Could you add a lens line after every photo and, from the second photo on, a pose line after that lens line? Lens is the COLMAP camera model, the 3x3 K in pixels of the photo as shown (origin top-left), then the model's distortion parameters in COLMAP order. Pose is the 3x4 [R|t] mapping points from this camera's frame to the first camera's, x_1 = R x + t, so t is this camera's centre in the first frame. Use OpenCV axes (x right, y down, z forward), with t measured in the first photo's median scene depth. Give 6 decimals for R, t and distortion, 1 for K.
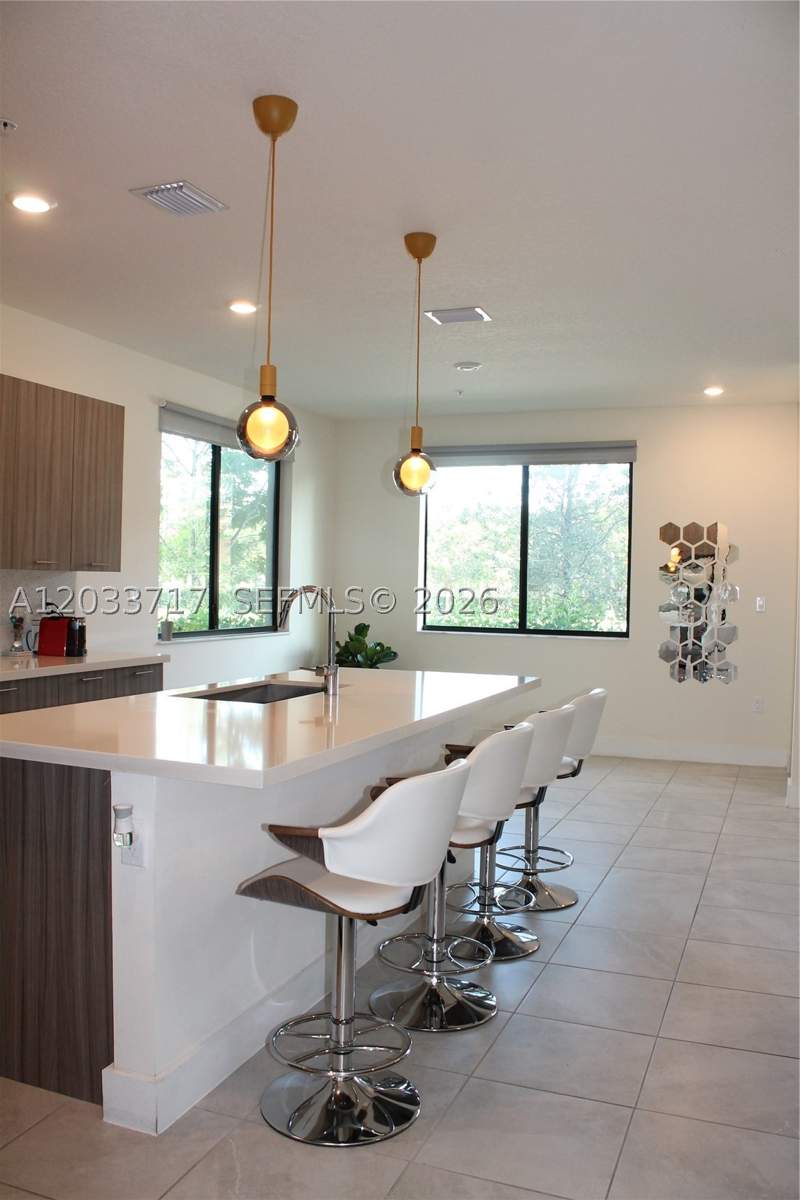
lens RADIAL K [[1017.9, 0, 418.3], [0, 1017.9, 600.7], [0, 0, 1]] dist [-0.099041, 0.135697]
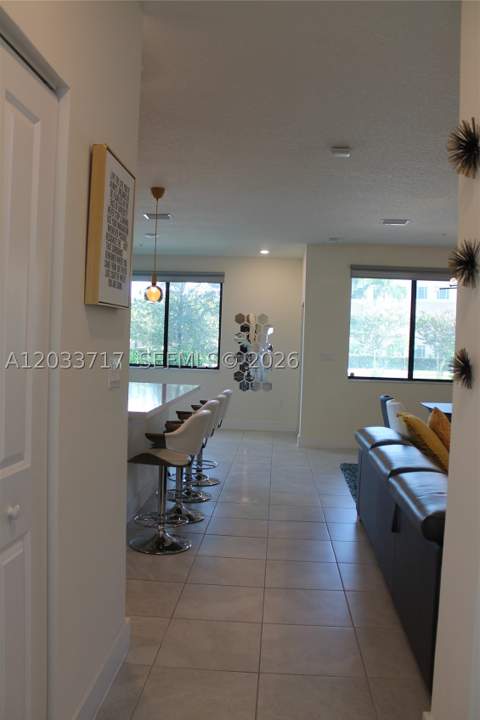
lens RADIAL K [[610.7, 0, 251.0], [0, 610.7, 360.4], [0, 0, 1]] dist [-0.099041, 0.135697]
pose [[0.951161, 0.001626, 0.308690, -0.105554], [-0.006043, 0.999893, 0.013355, 0.001503], [-0.308635, -0.014568, 0.951069, -0.173009]]
